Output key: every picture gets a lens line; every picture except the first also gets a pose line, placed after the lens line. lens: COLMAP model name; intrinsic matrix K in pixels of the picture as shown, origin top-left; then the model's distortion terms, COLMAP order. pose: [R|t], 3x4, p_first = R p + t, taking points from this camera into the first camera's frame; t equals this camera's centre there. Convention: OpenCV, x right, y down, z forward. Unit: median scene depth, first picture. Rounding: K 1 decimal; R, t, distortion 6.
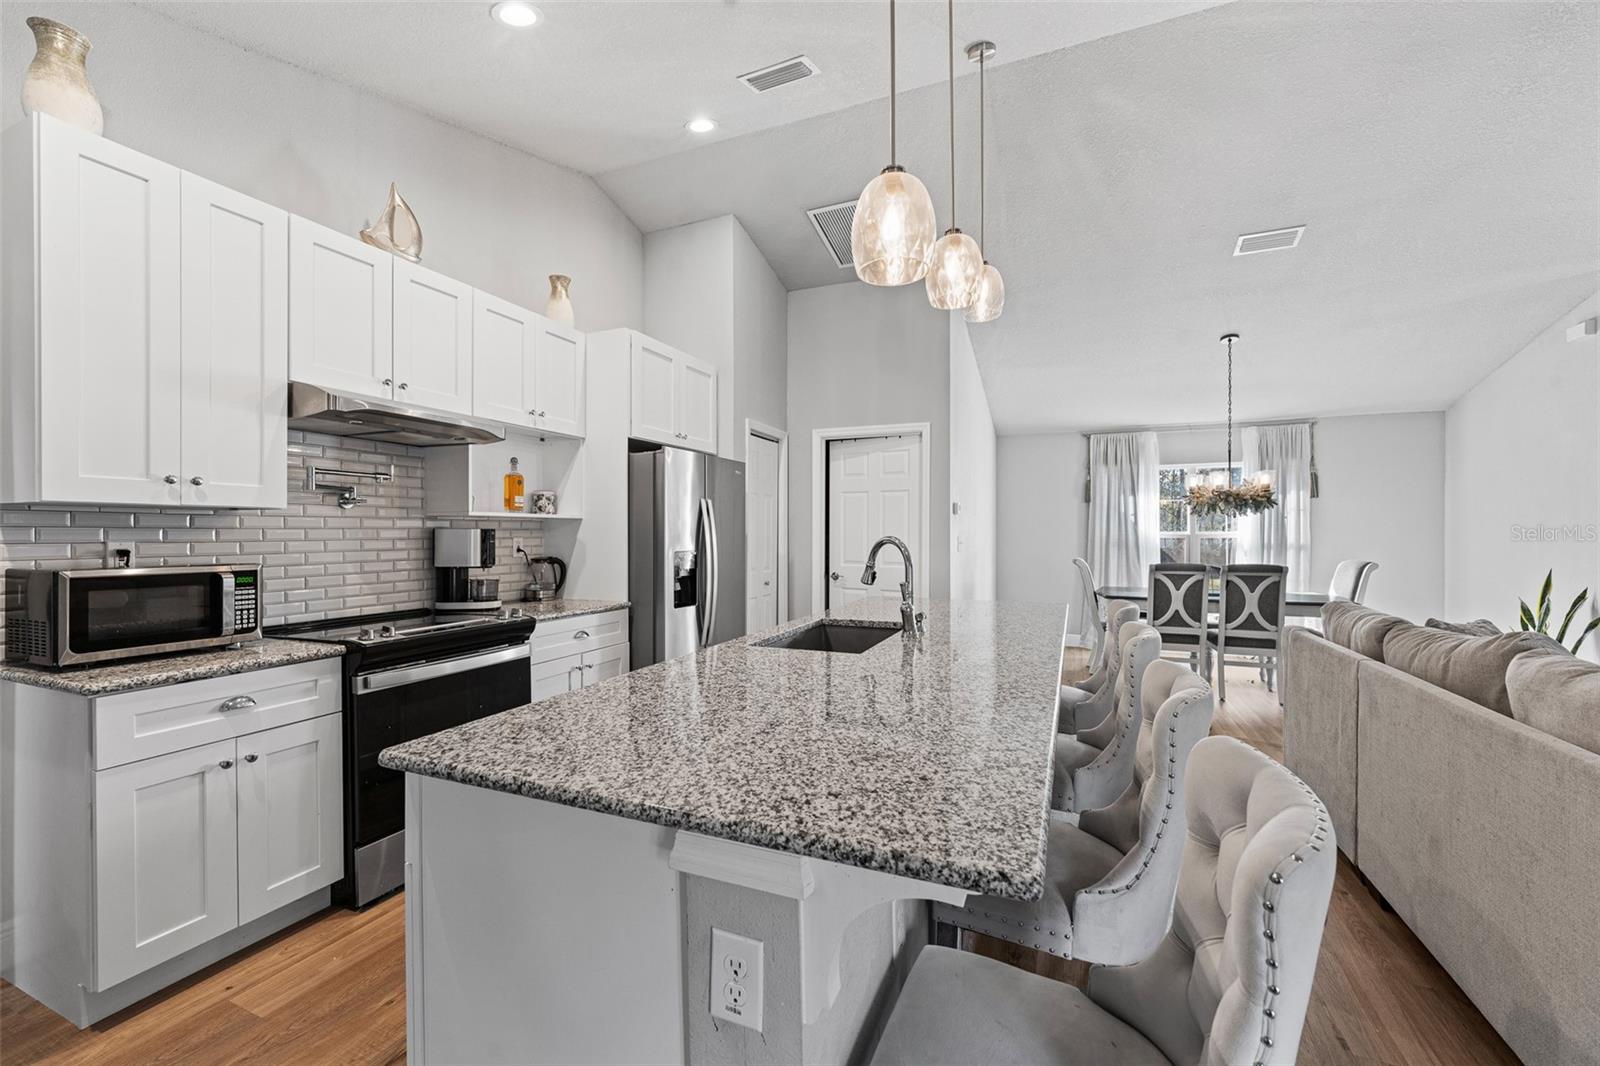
lens RADIAL K [[645.2, 0, 789.0], [0, 645.2, 531.6], [0, 0, 1]] dist [0.000700, -0.000189]
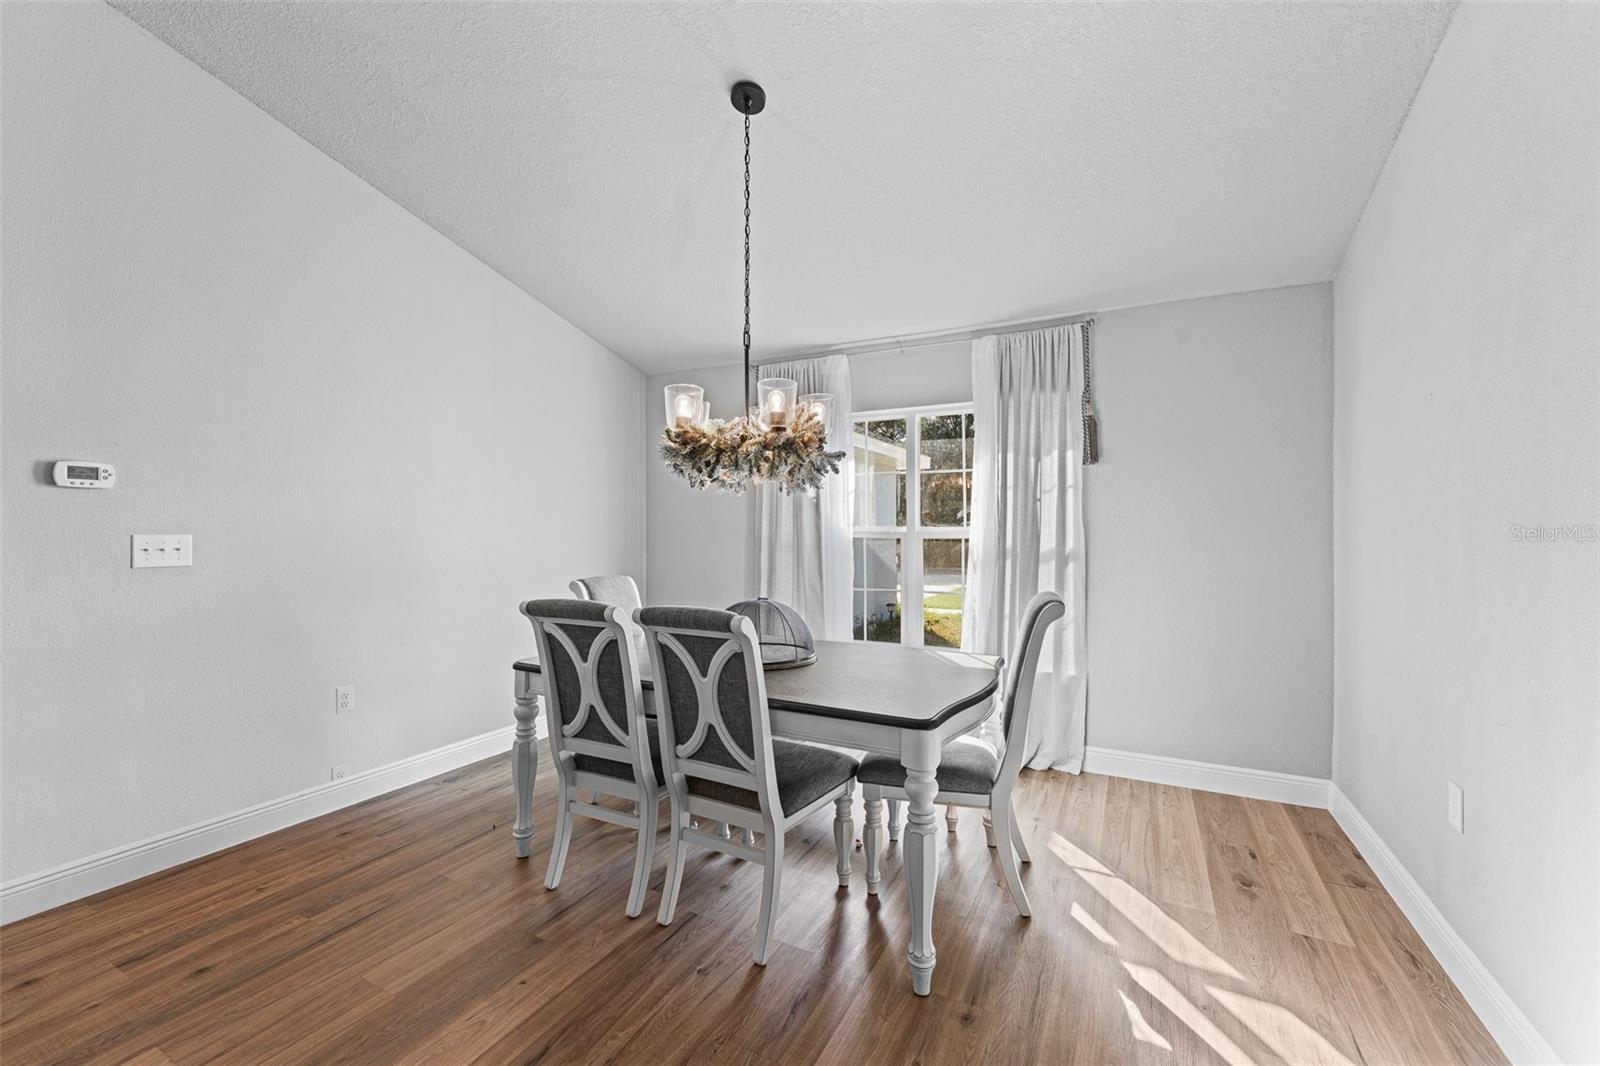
lens RADIAL K [[660.8, 0, 804.6], [0, 660.8, 523.8], [0, 0, 1]] dist [-0.001586, -0.000221]
pose [[0.997791, 0.001611, -0.066413, 1.108272], [-0.001784, 0.999995, -0.002535, -0.001696], [0.066409, 0.002647, 0.997789, 0.800978]]
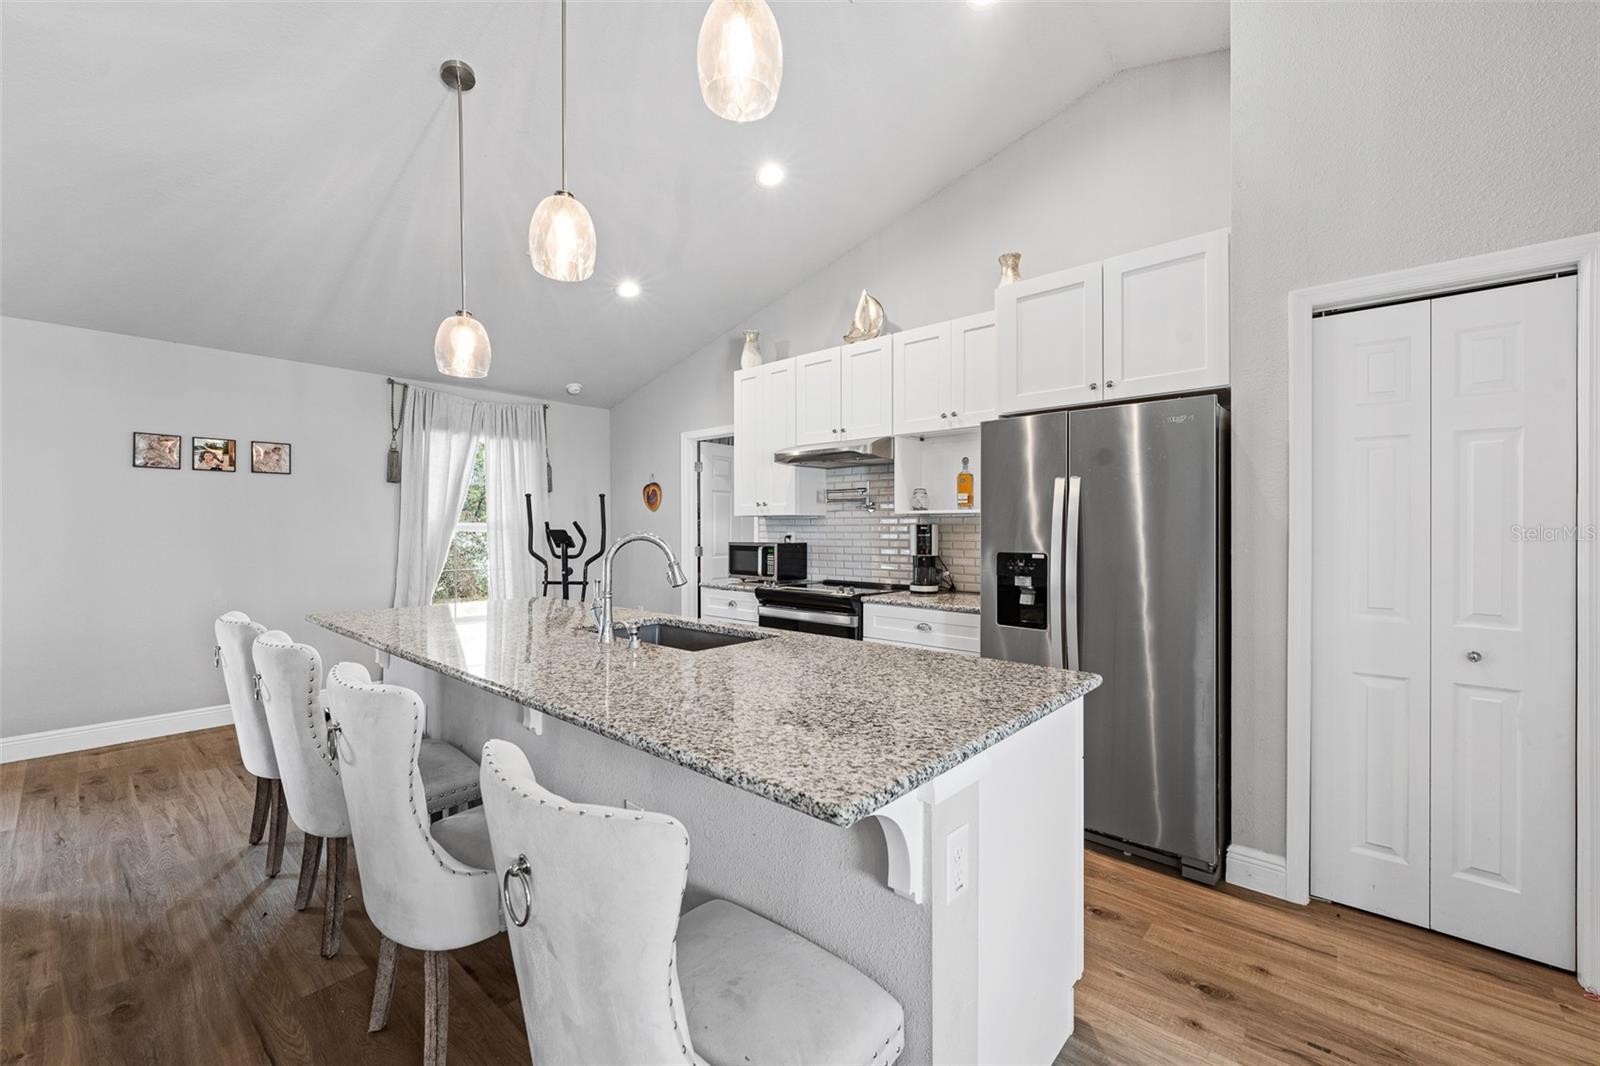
lens RADIAL K [[645.2, 0, 789.0], [0, 645.2, 531.6], [0, 0, 1]] dist [0.000700, -0.000189]
pose [[-0.320935, 0.006179, -0.947081, 0.653501], [0.002803, 0.999981, 0.005574, 0.001280], [0.947097, -0.000866, -0.320947, 1.024262]]
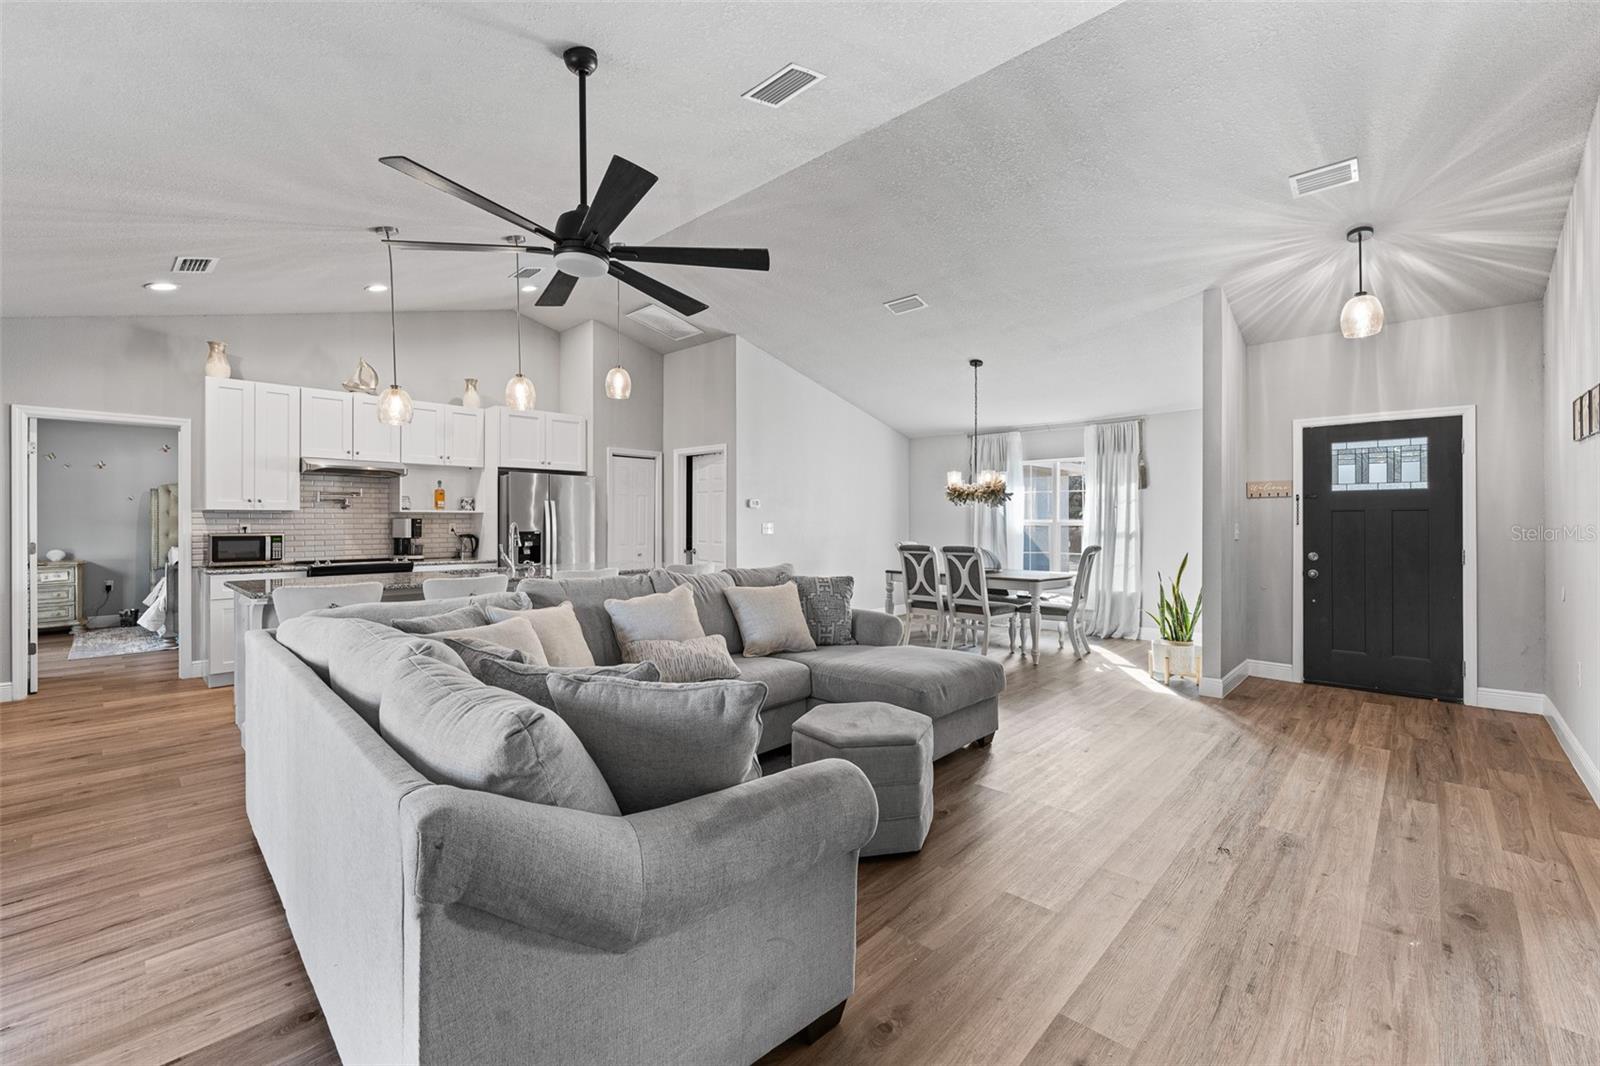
lens RADIAL K [[660.8, 0, 804.6], [0, 660.8, 523.8], [0, 0, 1]] dist [-0.001586, -0.000221]
pose [[0.939372, 0.002987, -0.342886, 1.188602], [-0.000400, 0.999971, 0.007616, -0.004112], [0.342899, -0.007017, 0.939346, -0.429636]]
